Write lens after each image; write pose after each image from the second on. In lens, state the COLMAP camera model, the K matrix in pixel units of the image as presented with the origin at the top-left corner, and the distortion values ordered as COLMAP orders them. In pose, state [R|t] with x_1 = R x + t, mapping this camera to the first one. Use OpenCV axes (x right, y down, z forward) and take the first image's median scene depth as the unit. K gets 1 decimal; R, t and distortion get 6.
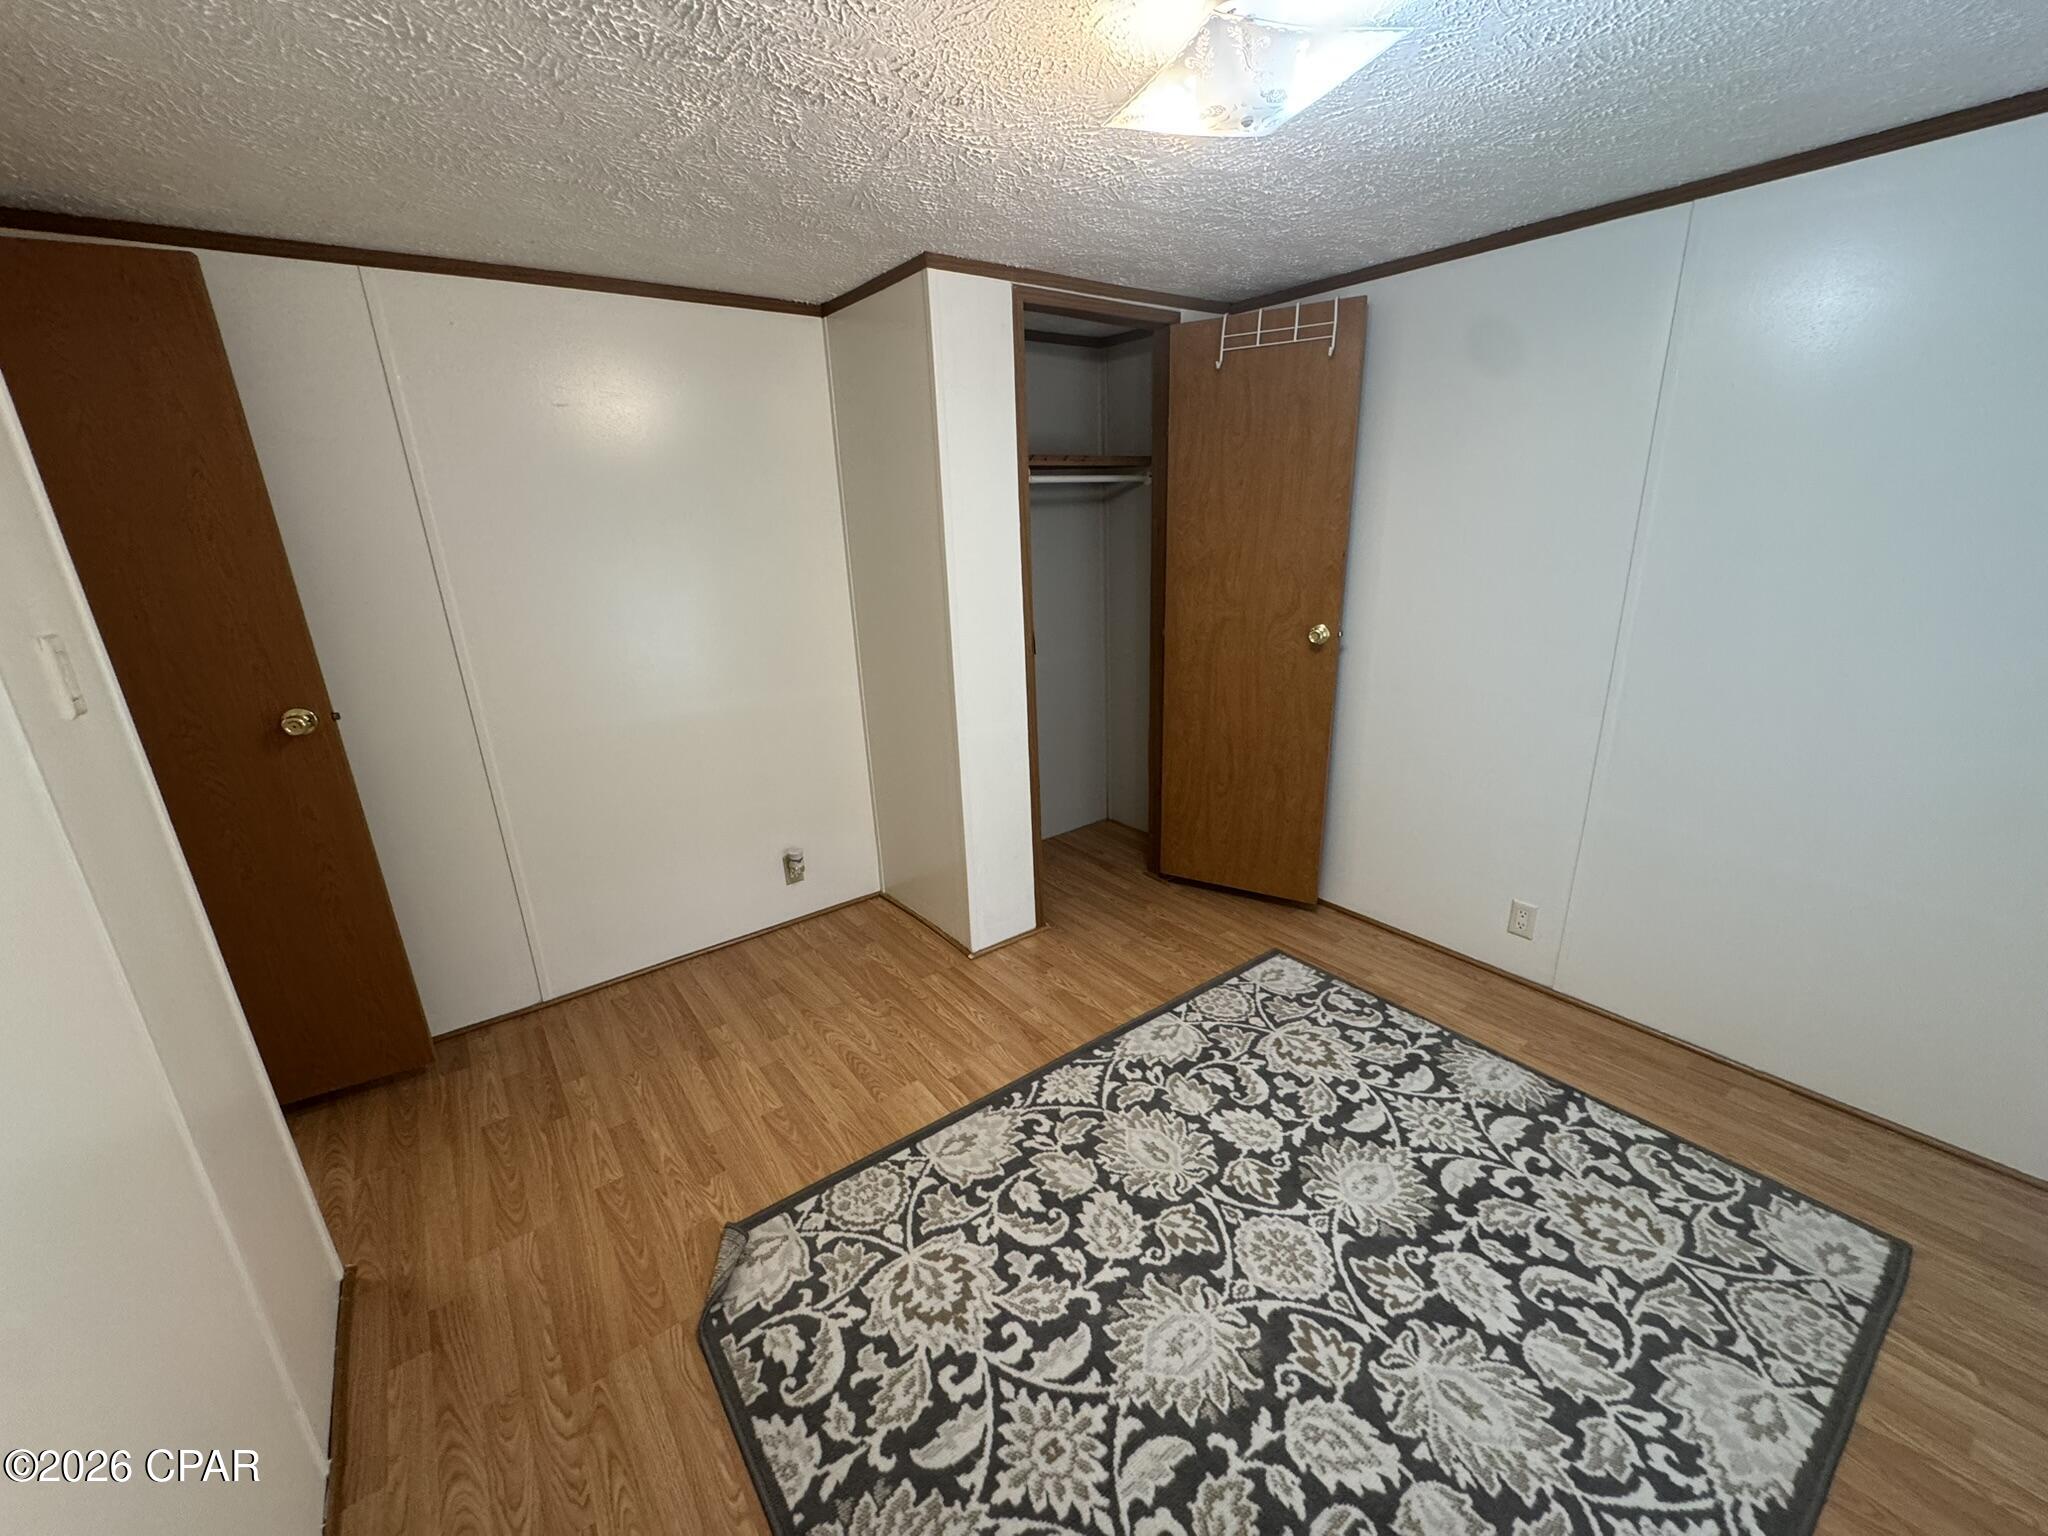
lens RADIAL K [[812.6, 0, 1020.2], [0, 812.6, 768.3], [0, 0, 1]] dist [-0.002592, -0.000427]
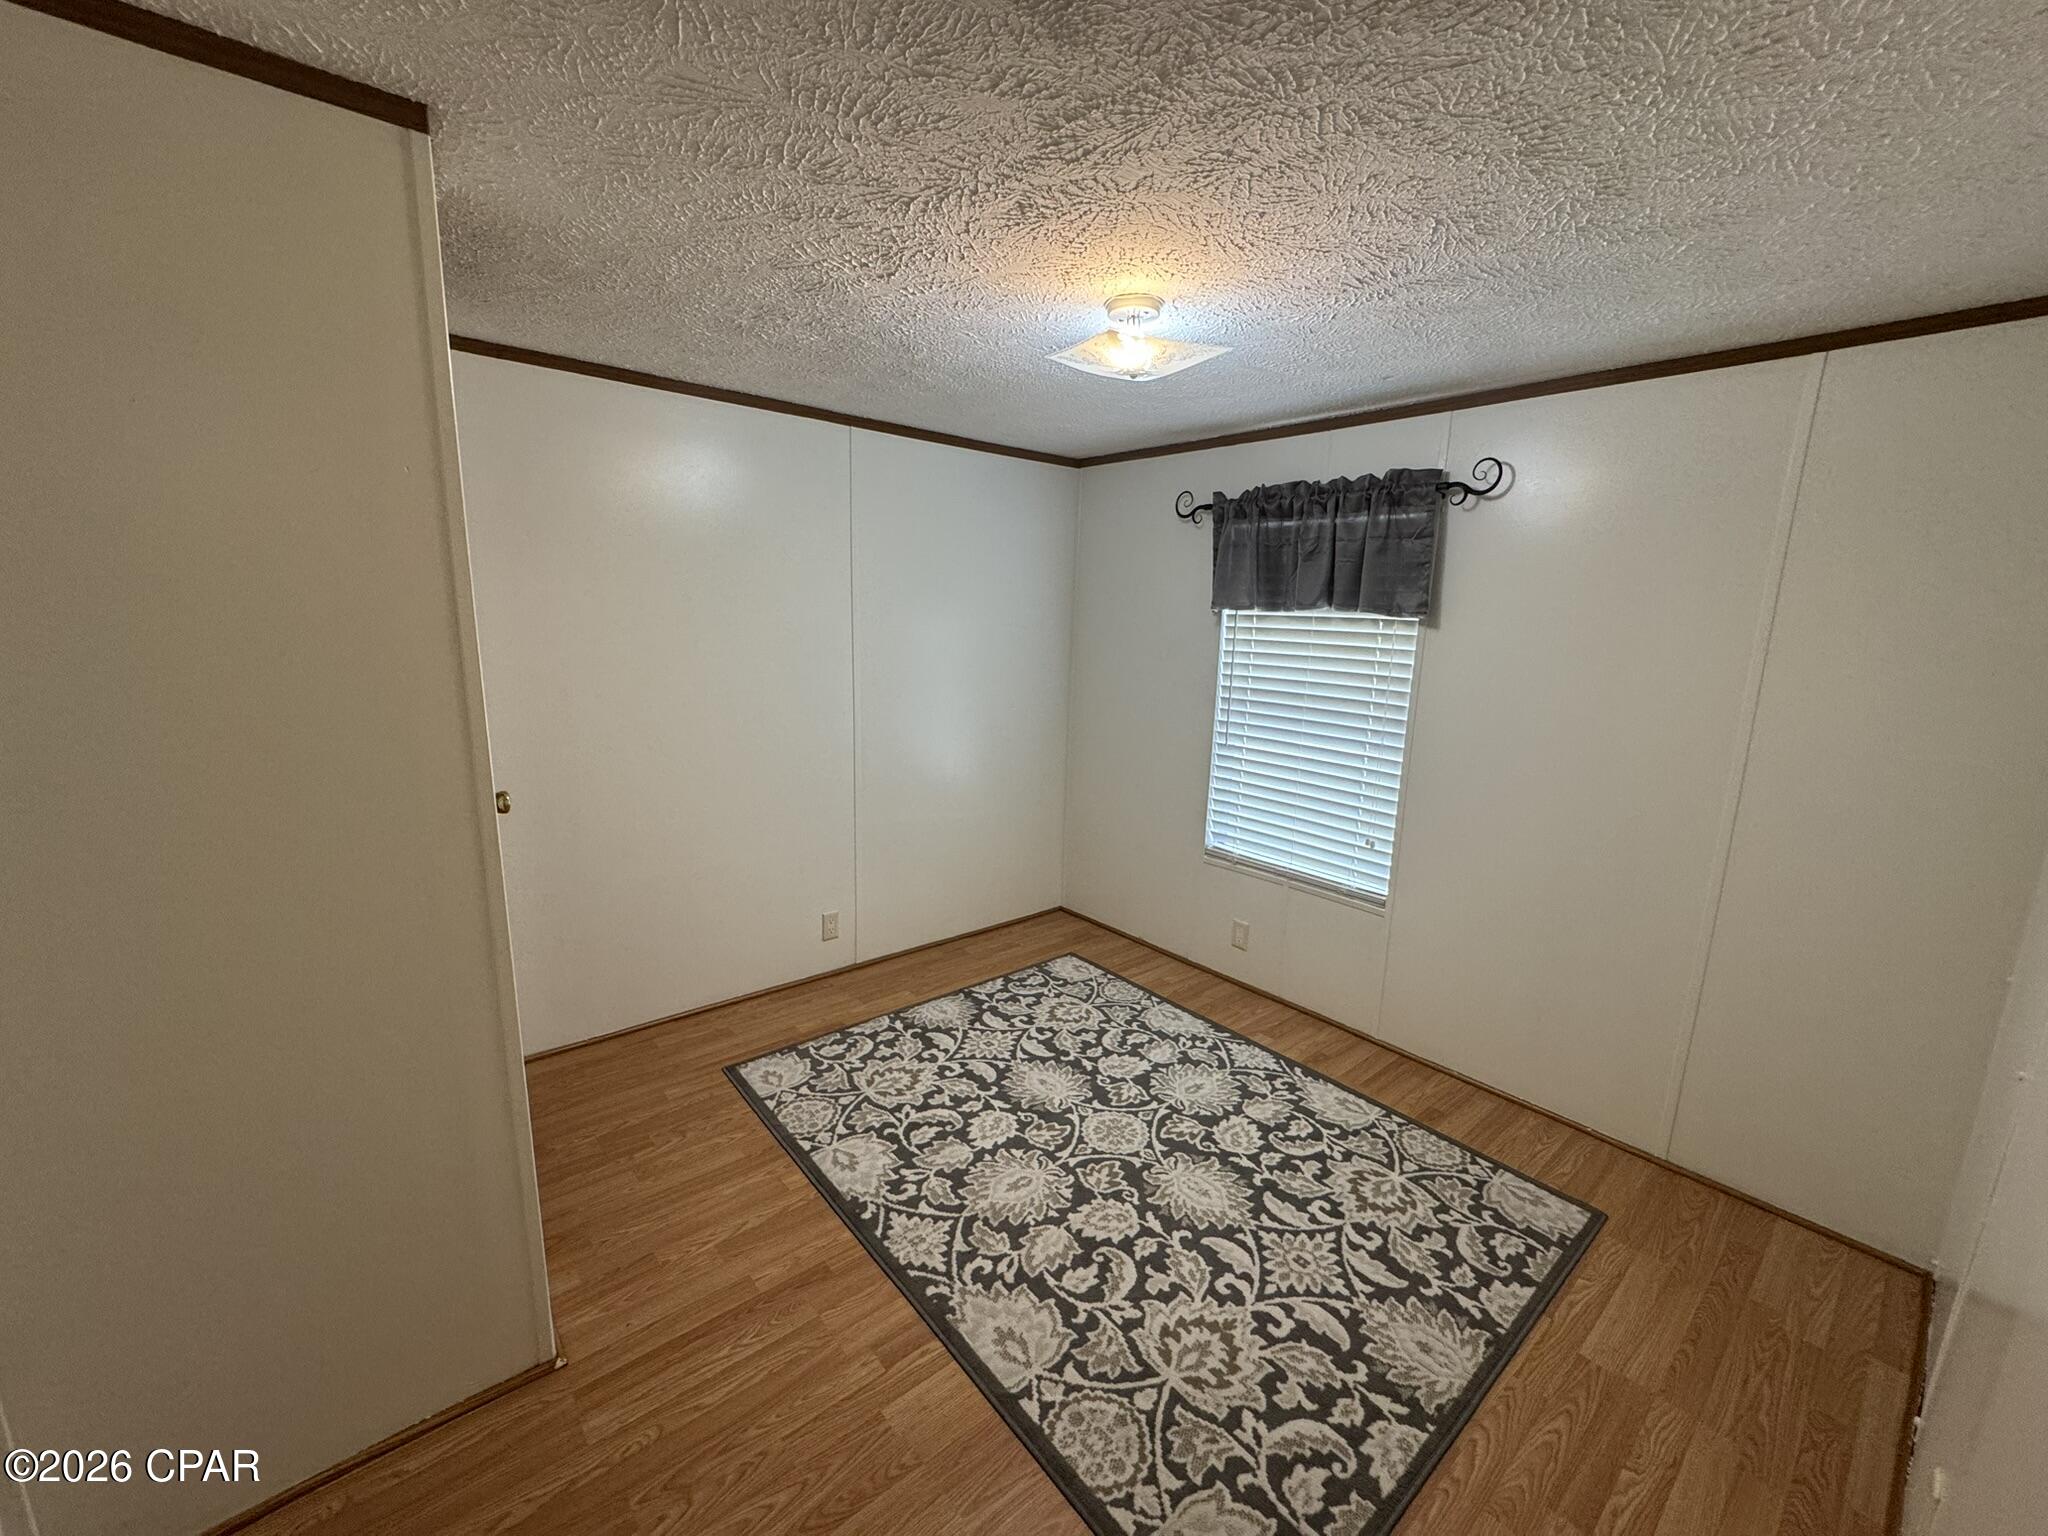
lens RADIAL K [[812.6, 0, 1020.2], [0, 812.6, 768.3], [0, 0, 1]] dist [-0.002592, -0.000427]
pose [[-0.054575, -0.157508, 0.986009, -0.942361], [0.274191, 0.947156, 0.166477, -0.273817], [-0.960126, 0.279440, -0.008503, 0.977332]]
